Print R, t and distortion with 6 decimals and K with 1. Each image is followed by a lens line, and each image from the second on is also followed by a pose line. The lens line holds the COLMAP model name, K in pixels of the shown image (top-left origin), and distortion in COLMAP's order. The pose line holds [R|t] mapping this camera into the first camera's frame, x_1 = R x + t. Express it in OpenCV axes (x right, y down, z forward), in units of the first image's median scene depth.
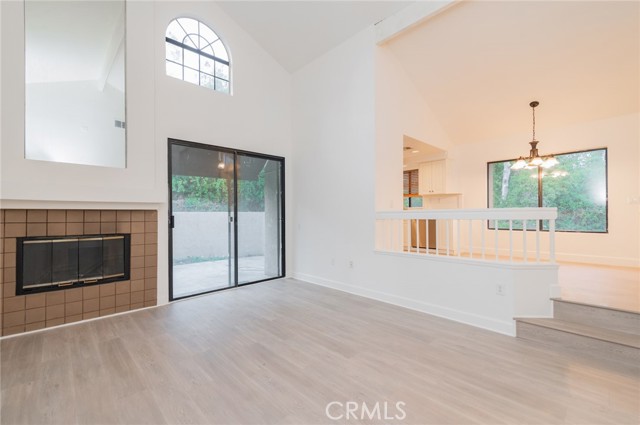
lens RADIAL K [[272.6, 0, 320.0], [0, 272.6, 212.5], [0, 0, 1]] dist [0.000132, -0.000026]
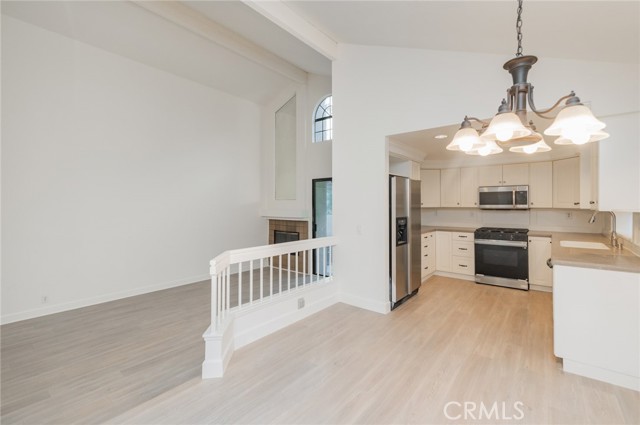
lens RADIAL K [[273.3, 0, 322.1], [0, 273.3, 198.3], [0, 0, 1]] dist [0.000170, -0.000018]
pose [[0.123457, -0.020507, -0.992138, 1.203915], [-0.001298, 0.999782, -0.020827, -0.121880], [0.992349, 0.003859, 0.123404, 0.885470]]
